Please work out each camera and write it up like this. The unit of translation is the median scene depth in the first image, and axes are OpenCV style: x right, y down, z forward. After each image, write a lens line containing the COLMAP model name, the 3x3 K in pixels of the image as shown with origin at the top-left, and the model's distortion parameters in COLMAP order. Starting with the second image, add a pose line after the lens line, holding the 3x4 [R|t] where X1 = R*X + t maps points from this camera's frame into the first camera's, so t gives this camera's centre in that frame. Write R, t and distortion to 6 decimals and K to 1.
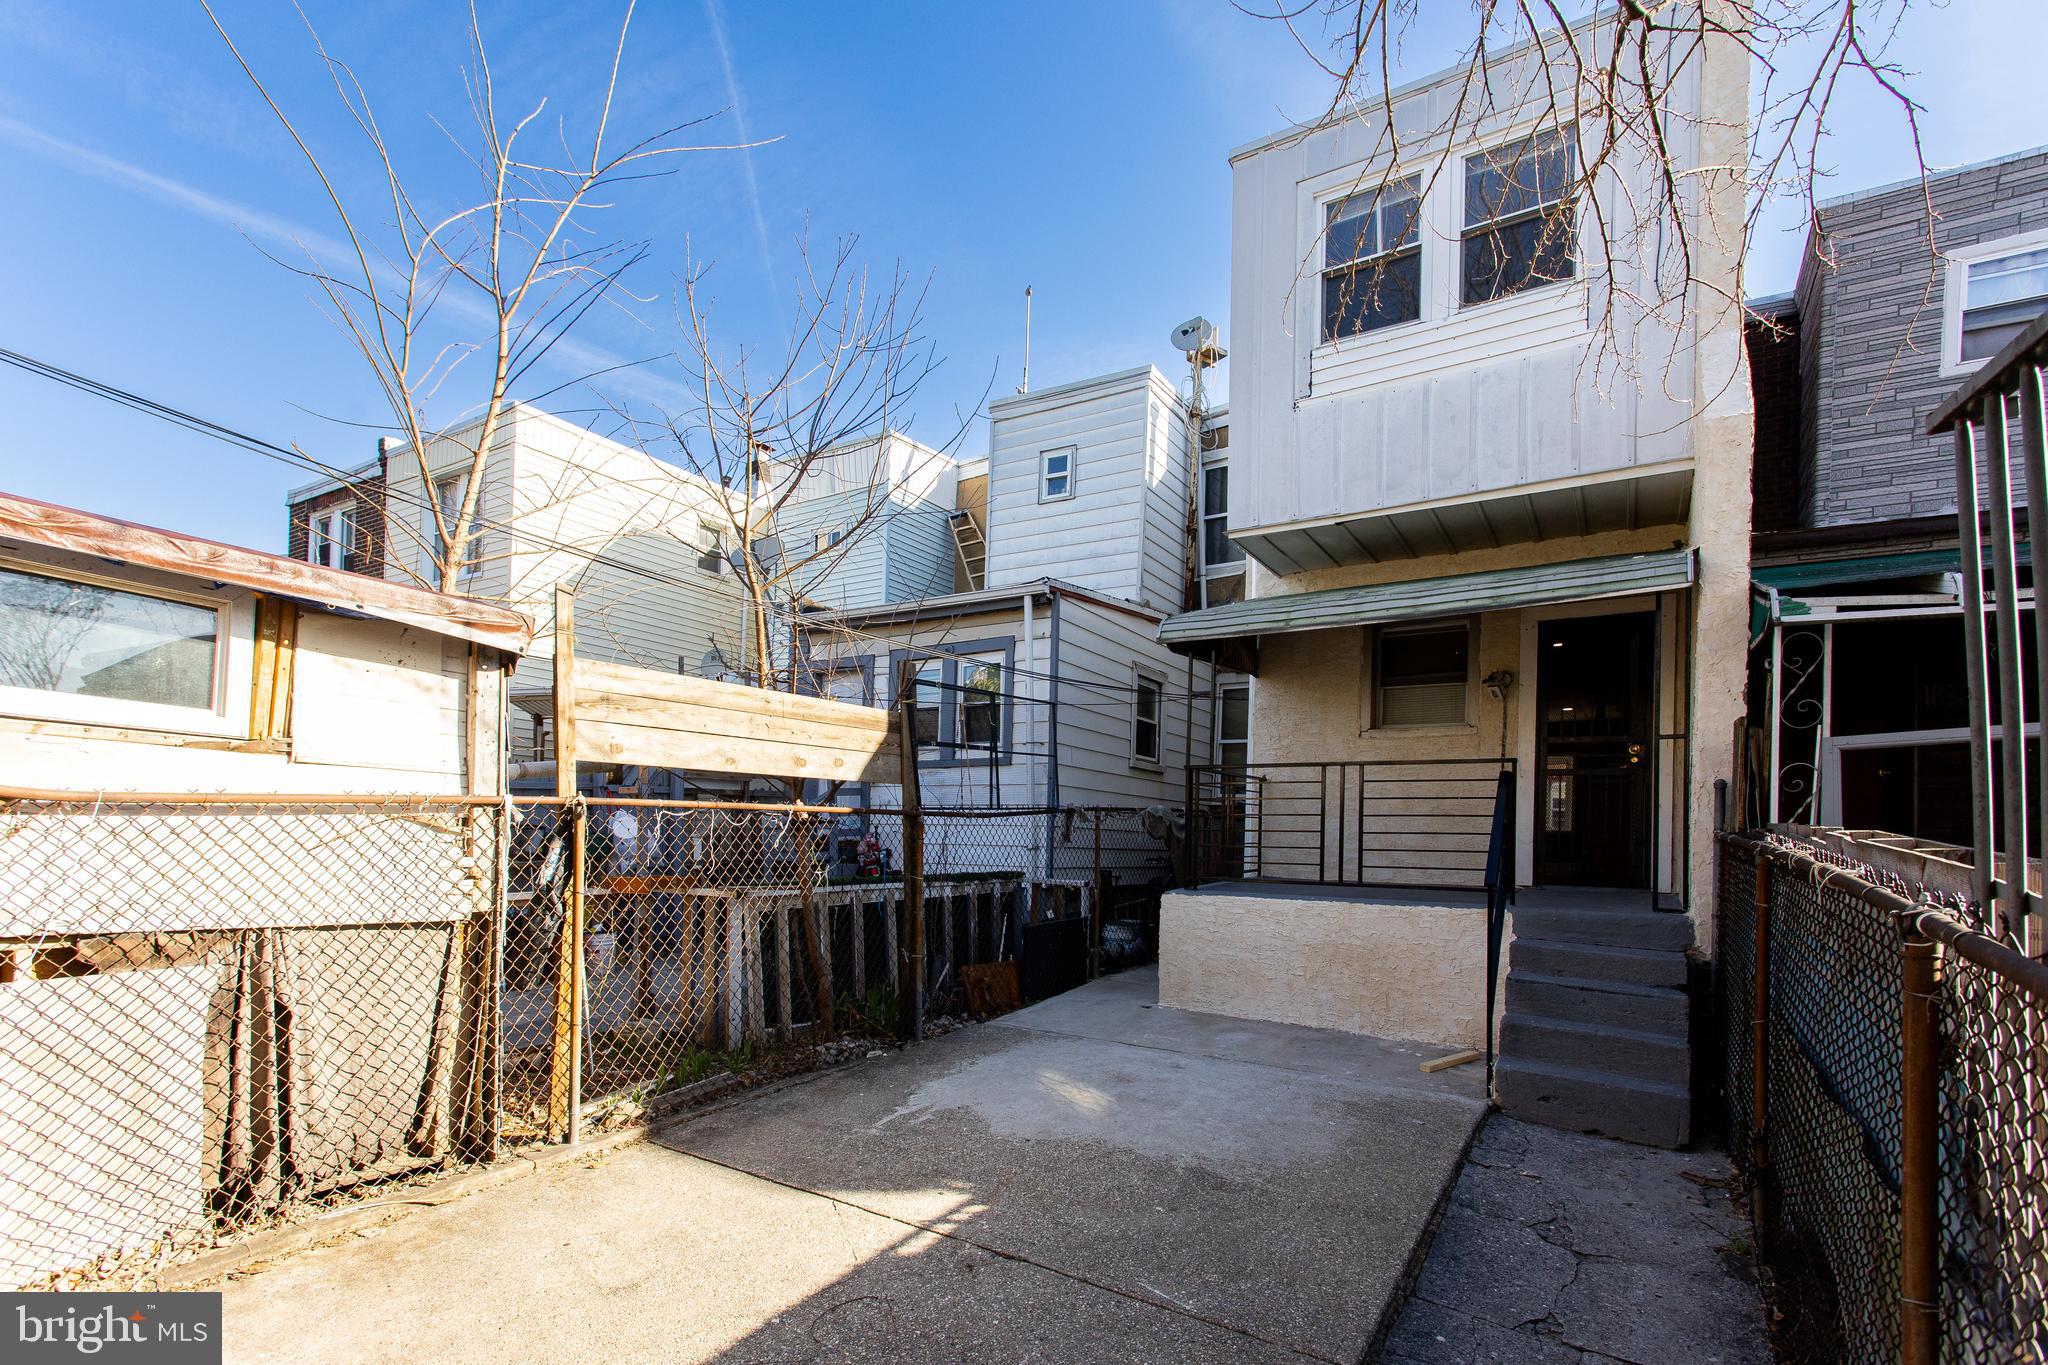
lens RADIAL K [[956.2, 0, 1024.9], [0, 956.2, 835.0], [0, 0, 1]] dist [0.003172, 0.000334]
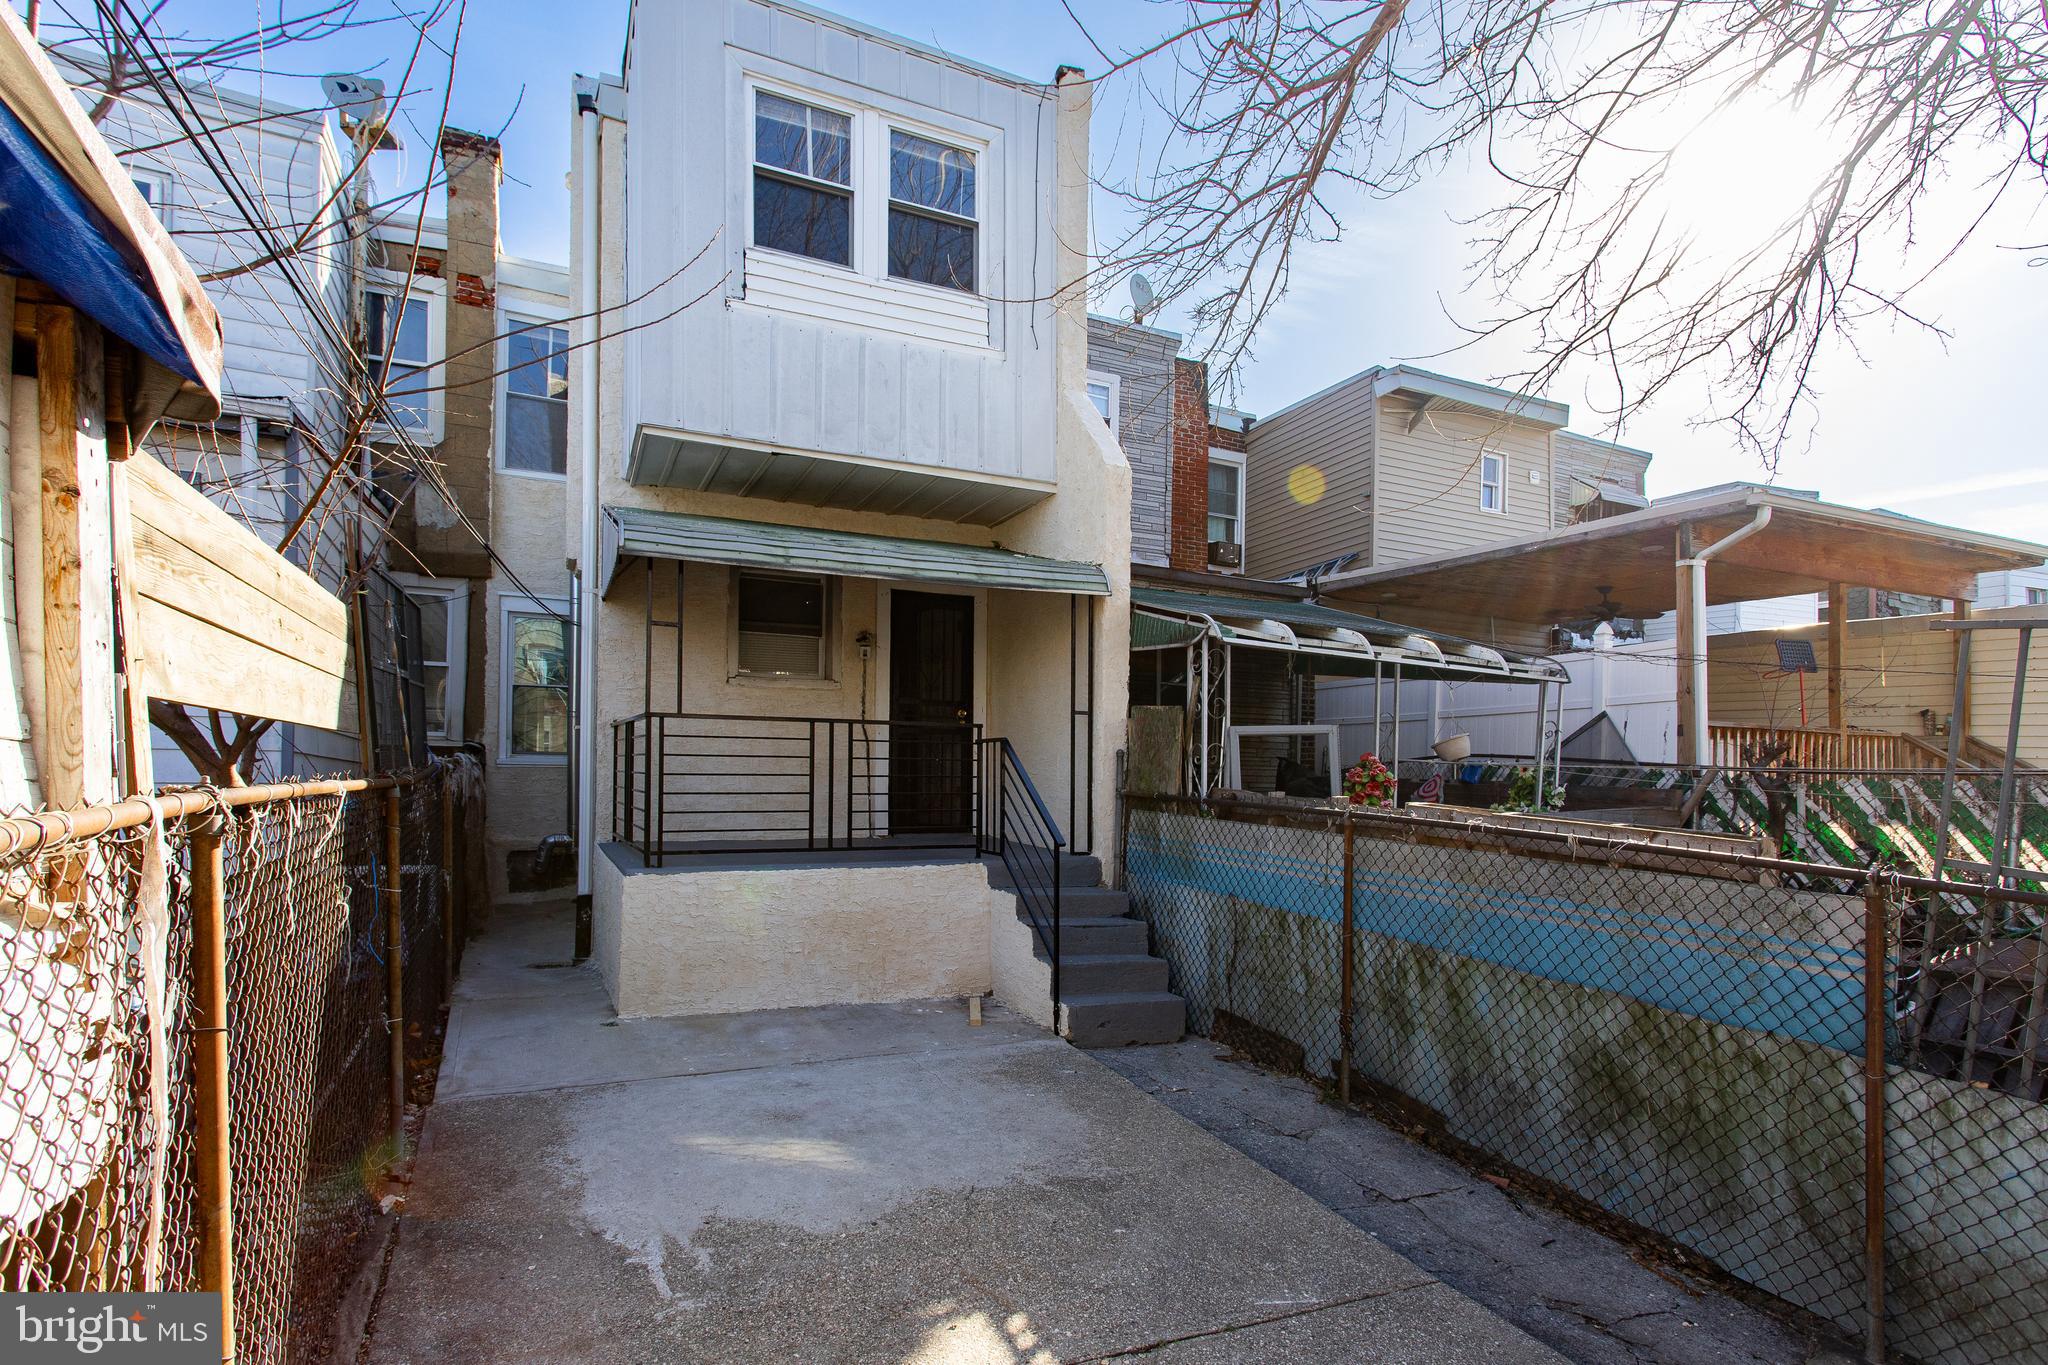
lens RADIAL K [[997.3, 0, 1026.7], [0, 997.3, 790.9], [0, 0, 1]] dist [-0.002839, 0.006894]
pose [[0.555434, -0.021926, 0.831272, -0.371672], [0.001504, 0.999677, 0.025363, -0.029782], [-0.831560, -0.012837, 0.555287, 0.293261]]
